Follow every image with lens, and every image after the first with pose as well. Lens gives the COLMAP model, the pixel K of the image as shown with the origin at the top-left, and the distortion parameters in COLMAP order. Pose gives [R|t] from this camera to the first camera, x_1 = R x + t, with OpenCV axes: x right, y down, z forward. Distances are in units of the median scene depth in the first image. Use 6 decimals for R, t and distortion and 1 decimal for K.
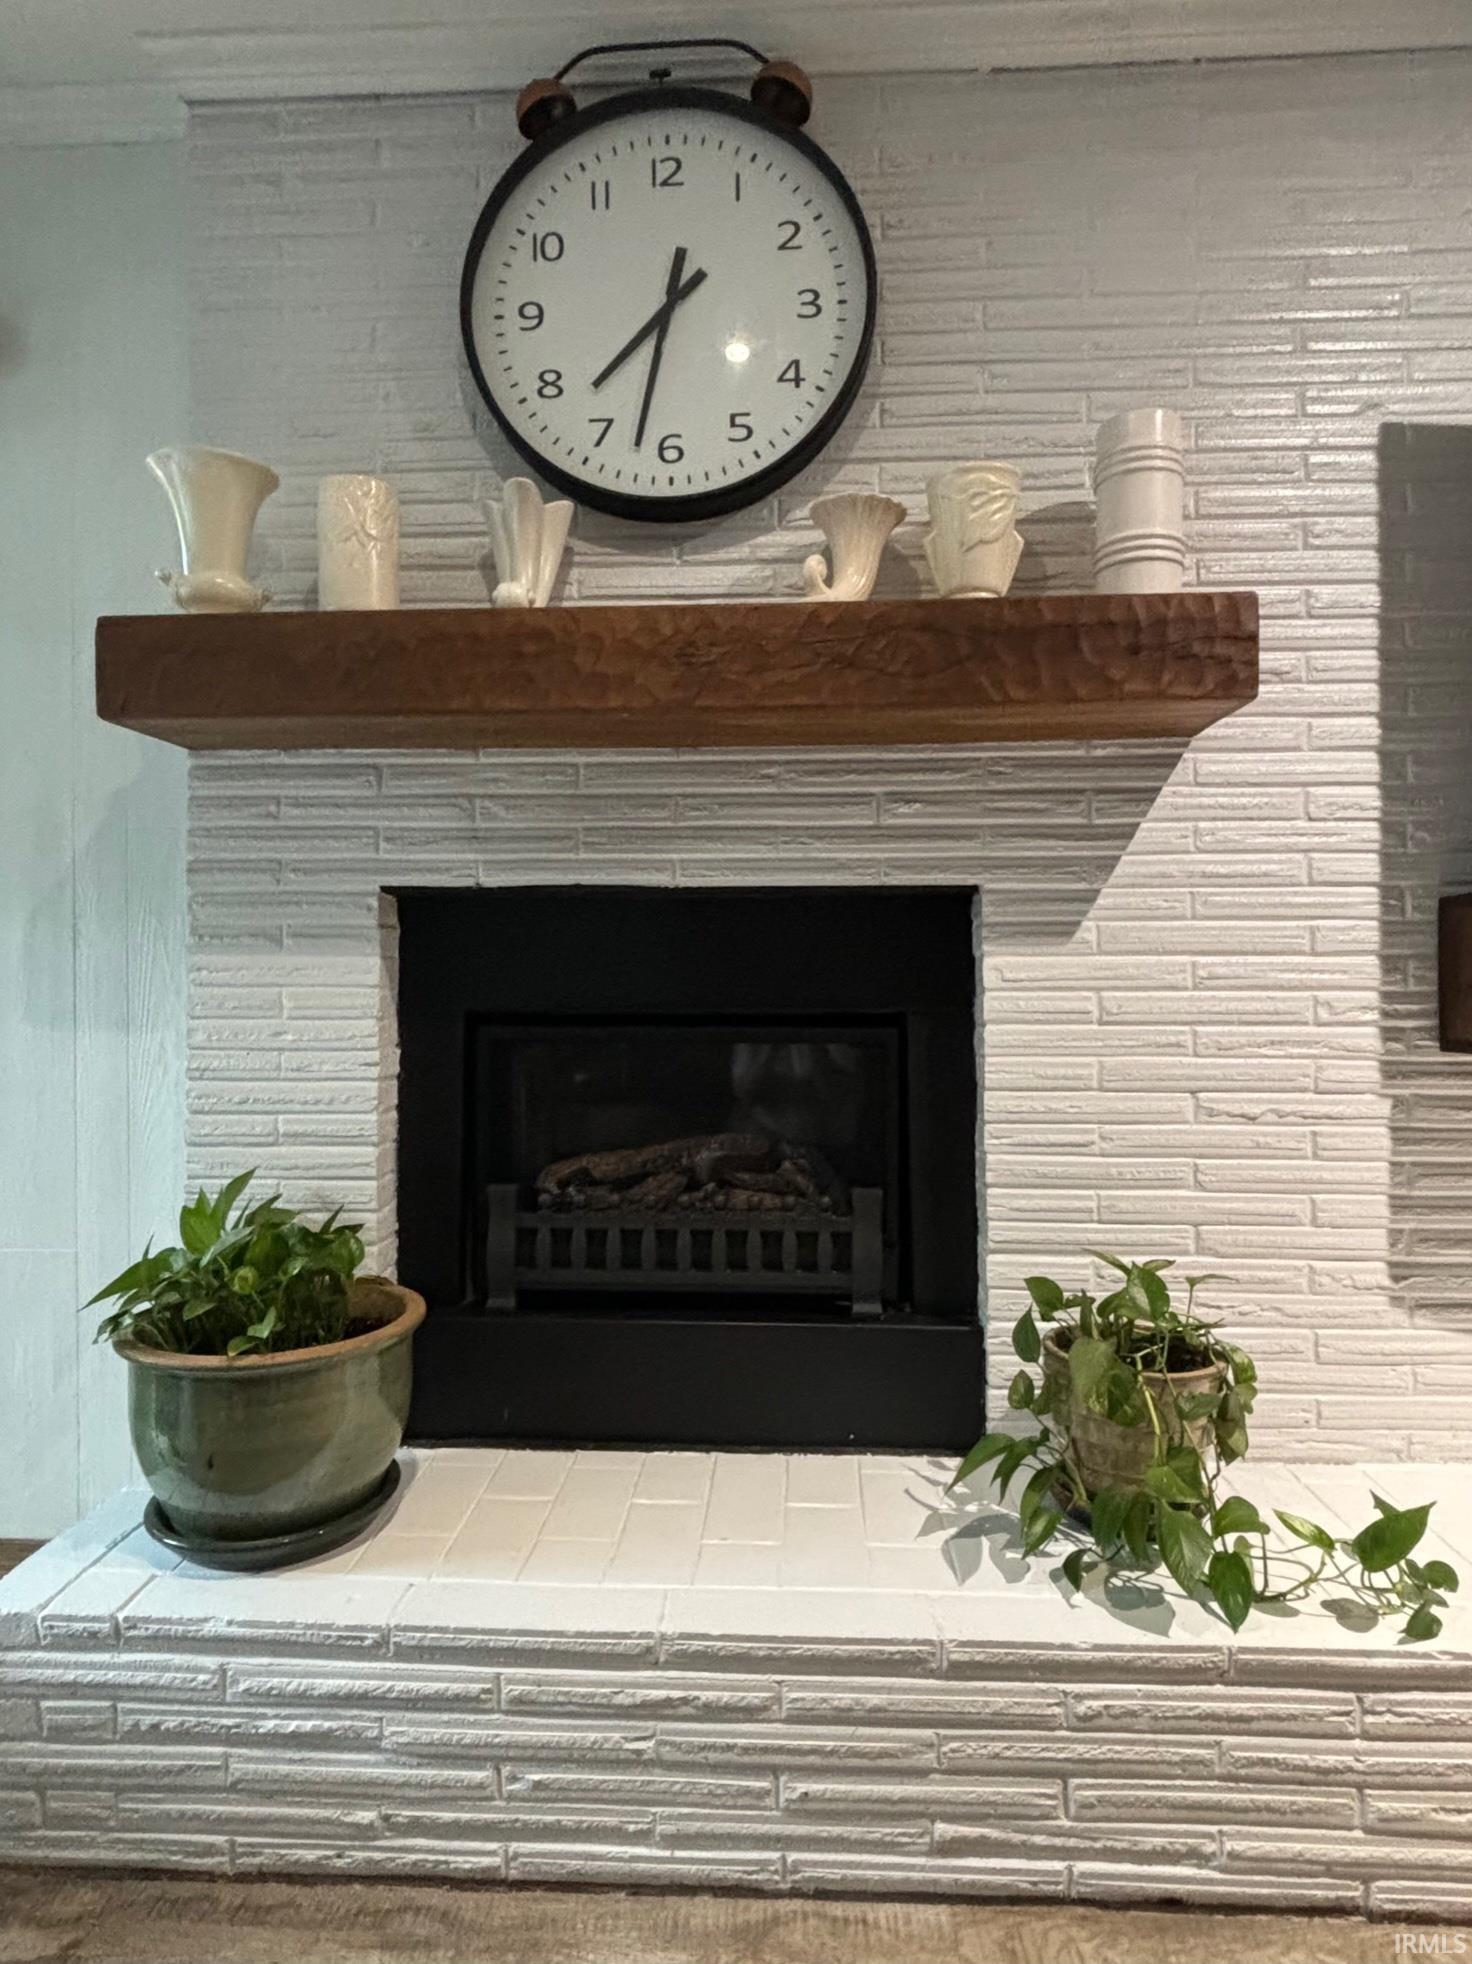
lens RADIAL K [[1125.3, 0, 749.1], [0, 1125.3, 981.8], [0, 0, 1]] dist [-0.006417, 0.001929]
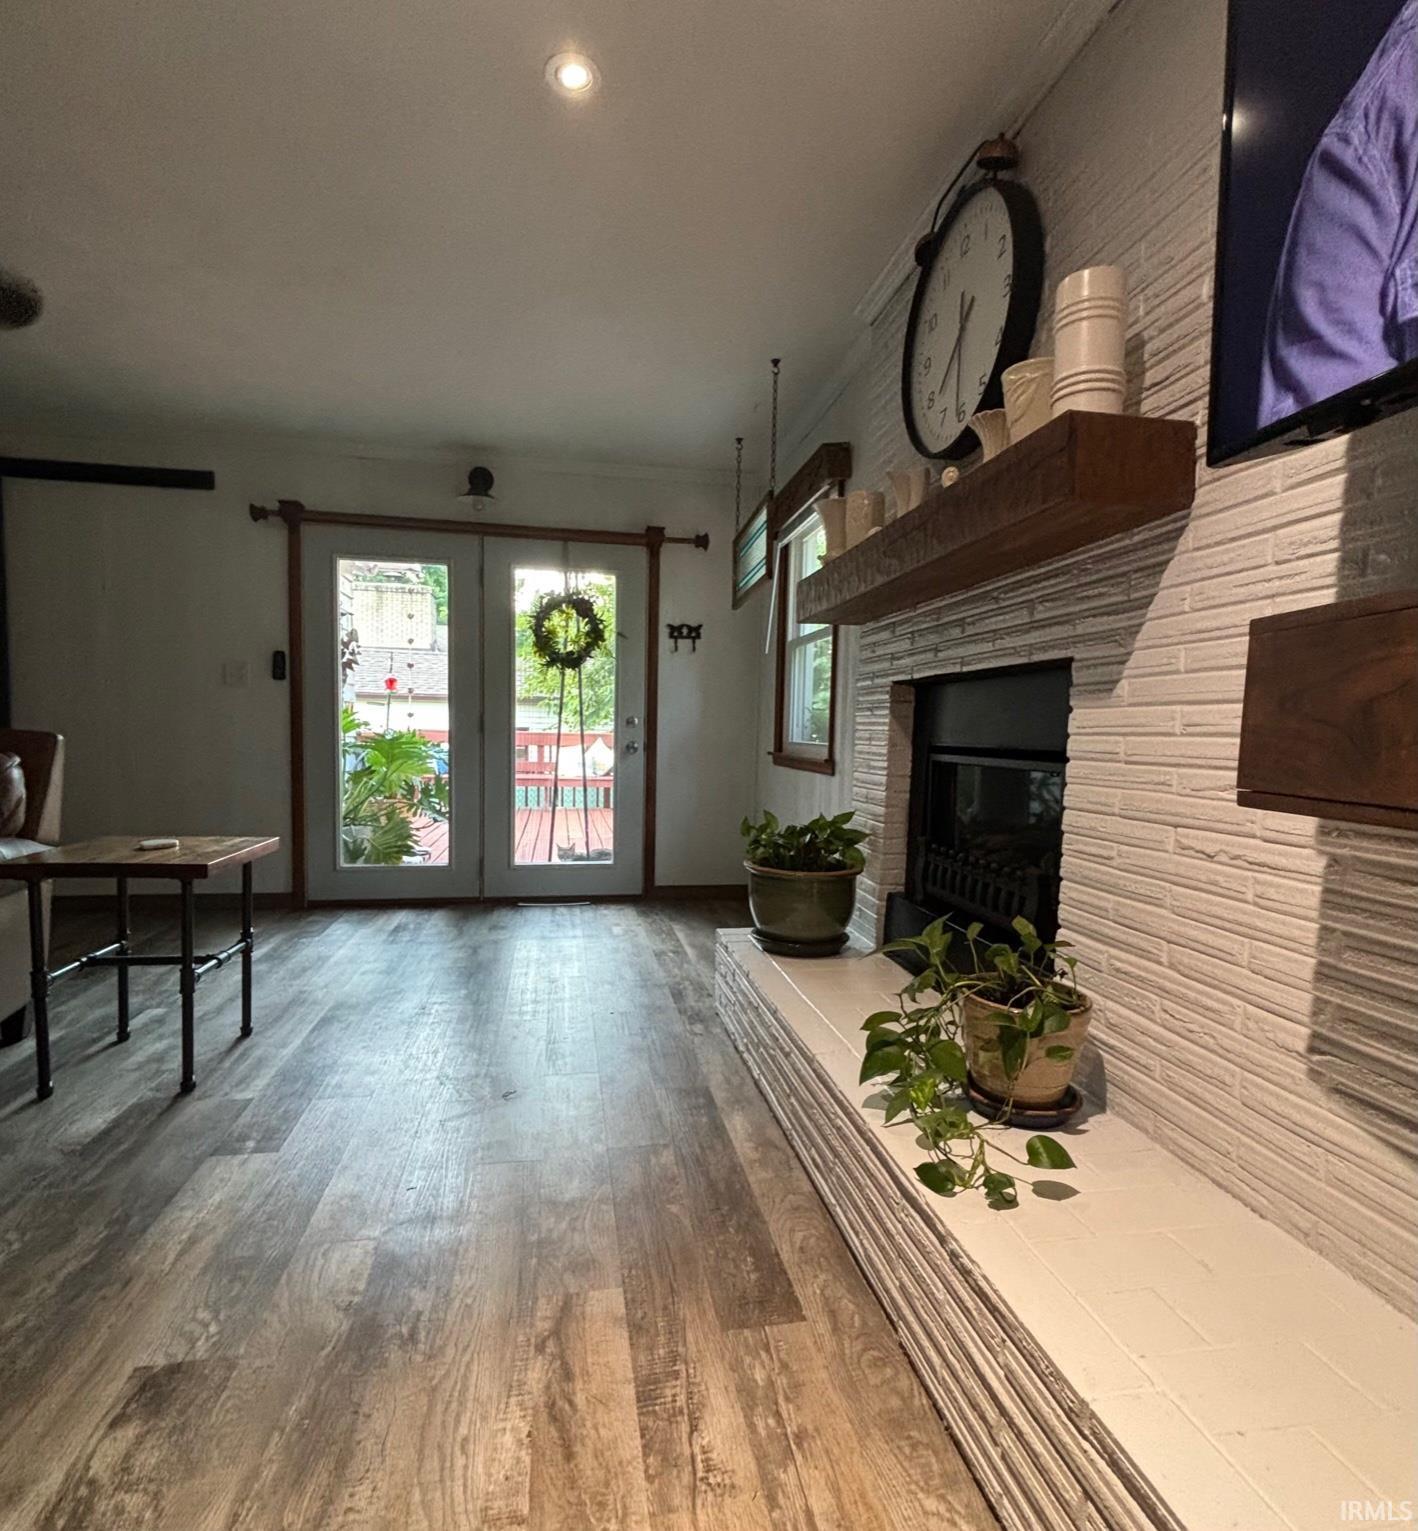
lens RADIAL K [[815.6, 0, 699.6], [0, 815.6, 774.5], [0, 0, 1]] dist [-0.004375, -0.001349]
pose [[0.209645, 0.055374, -0.976208, 1.108313], [-0.014474, 0.998461, 0.053528, 0.009305], [0.977670, 0.002907, 0.210124, 0.363916]]
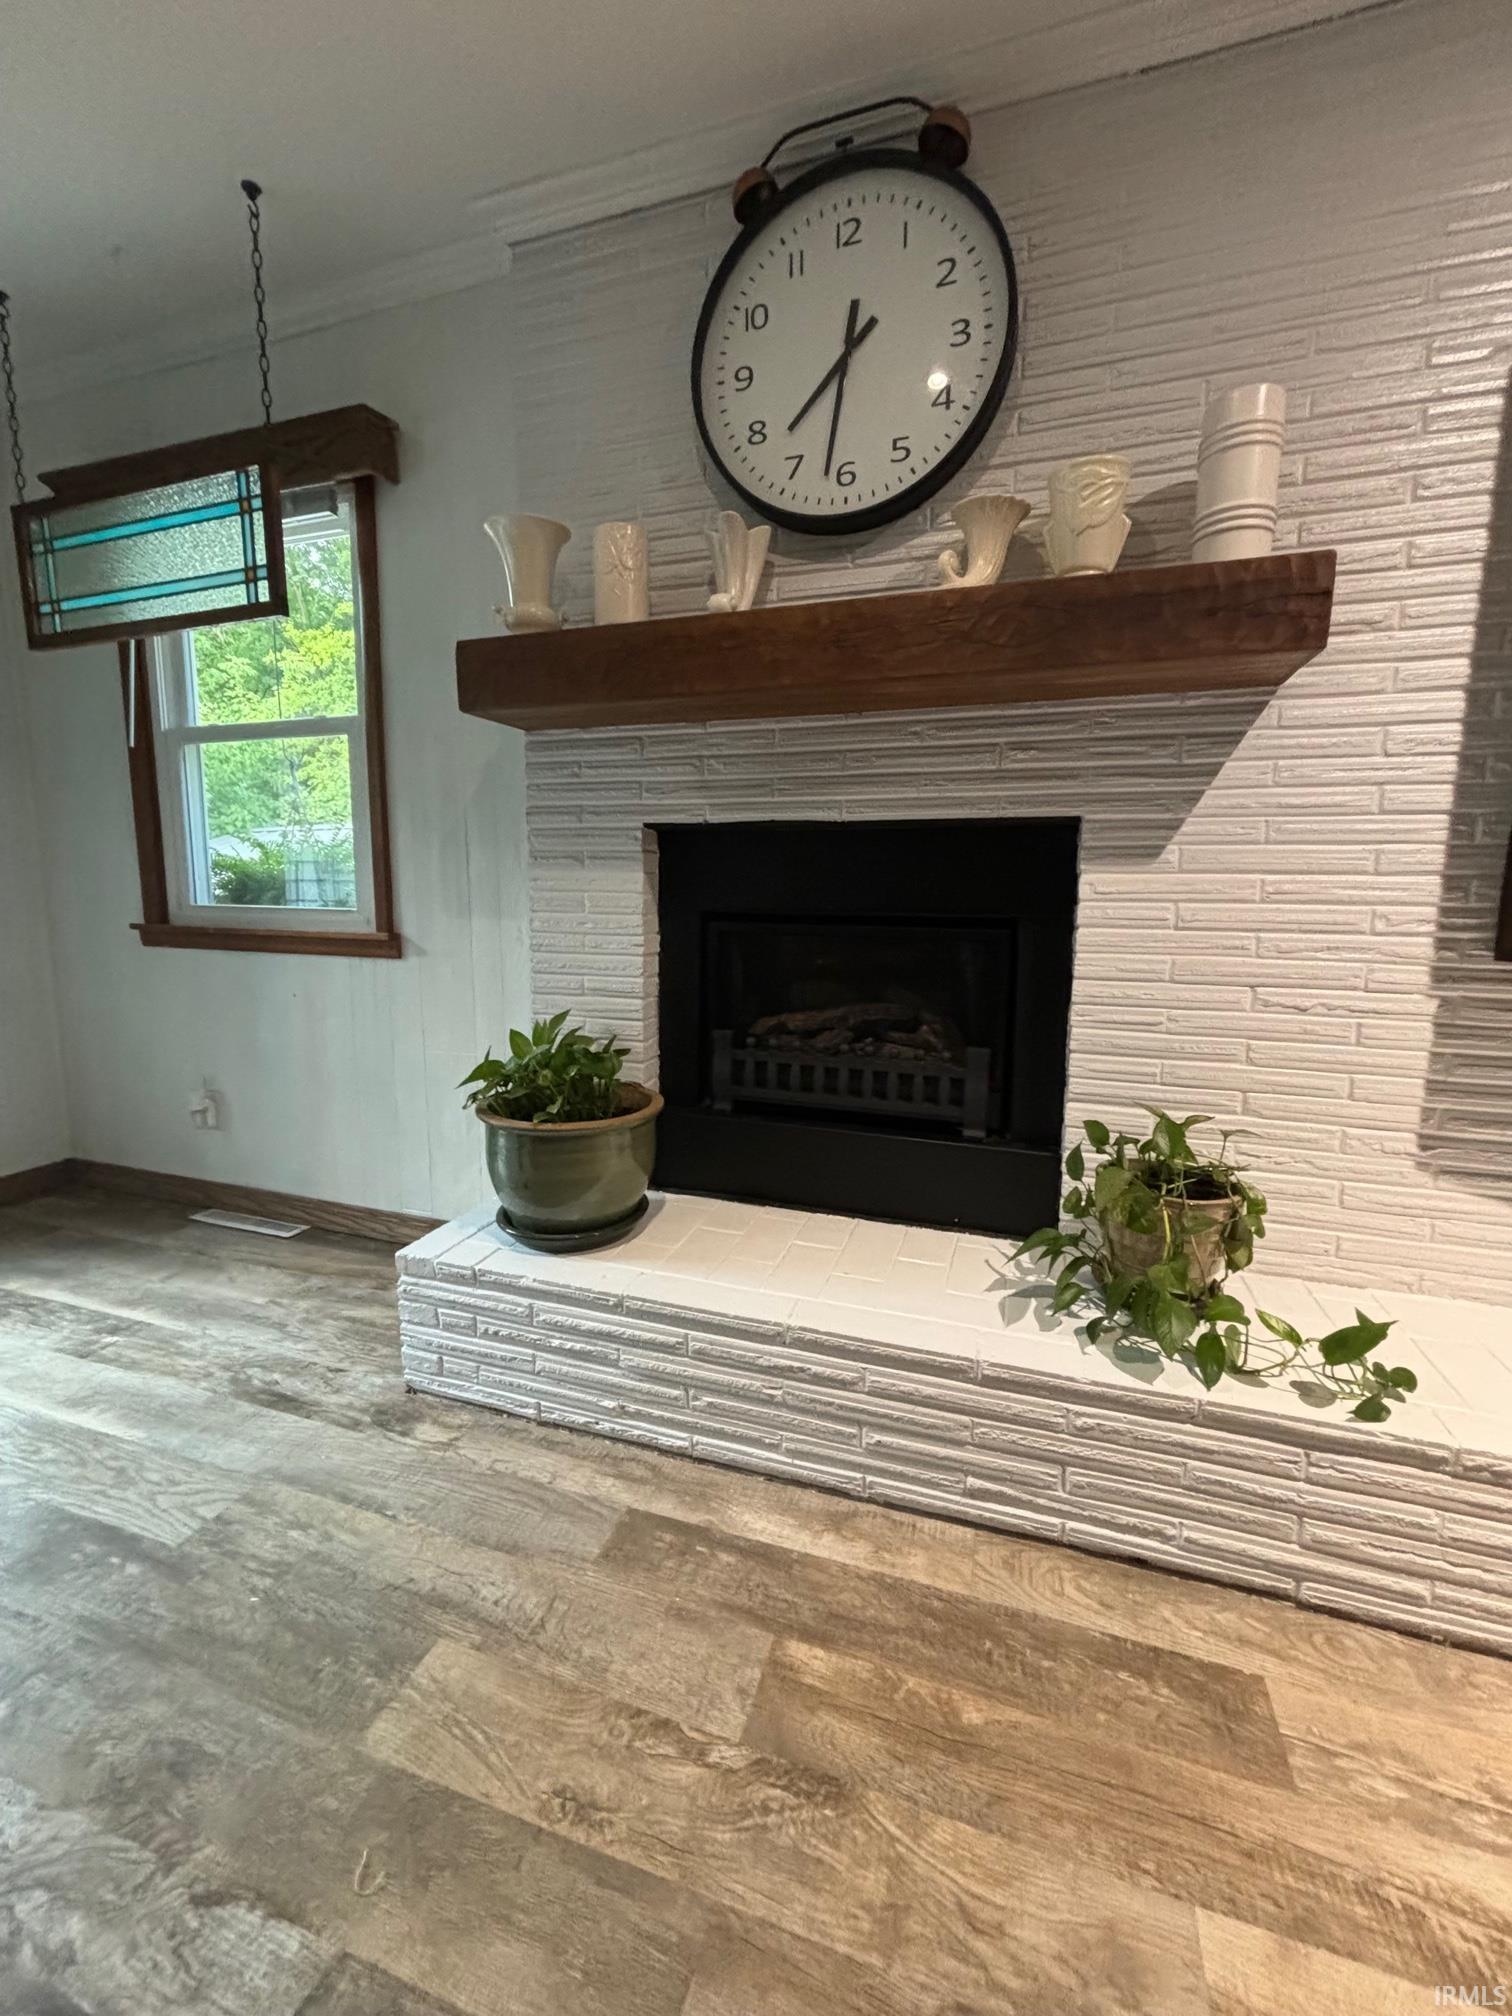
lens RADIAL K [[818.6, 0, 772.5], [0, 818.6, 1008.2], [0, 0, 1]] dist [-0.006033, 0.002735]
pose [[0.963712, 0.049110, -0.262388, 0.126112], [-0.011844, 0.989830, 0.141763, 0.000936], [0.266682, -0.133511, 0.954492, 0.000878]]
